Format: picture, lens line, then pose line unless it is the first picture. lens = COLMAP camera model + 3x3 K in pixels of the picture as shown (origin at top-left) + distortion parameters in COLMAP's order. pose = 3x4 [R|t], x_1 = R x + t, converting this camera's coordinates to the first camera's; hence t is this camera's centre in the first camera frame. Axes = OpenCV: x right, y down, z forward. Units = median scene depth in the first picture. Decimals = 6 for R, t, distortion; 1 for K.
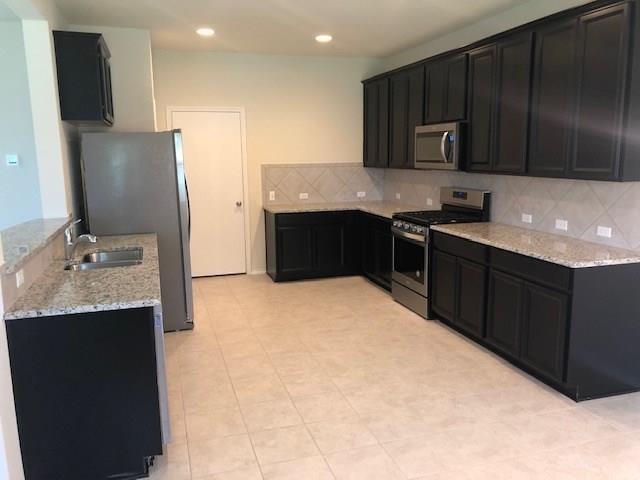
lens RADIAL K [[529.6, 0, 316.9], [0, 529.6, 241.8], [0, 0, 1]] dist [0.044313, -0.002516]
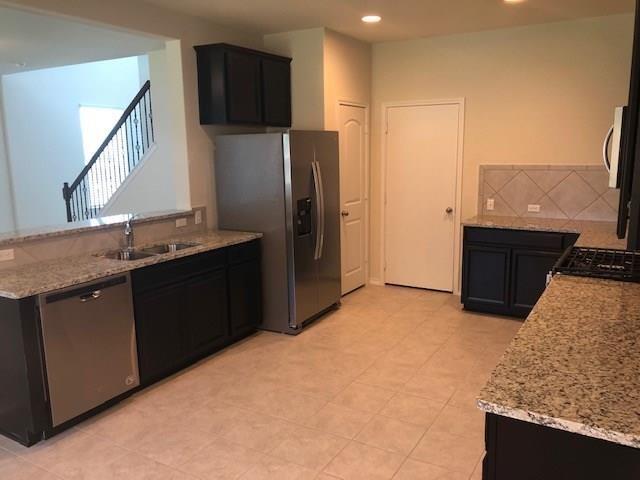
lens RADIAL K [[529.6, 0, 318.6], [0, 529.6, 238.3], [0, 0, 1]] dist [0.044313, -0.002516]
pose [[0.665639, 0.128860, -0.735065, 0.348390], [-0.120621, 0.990606, 0.064429, -0.057164], [0.736462, 0.045778, 0.674929, 0.267974]]
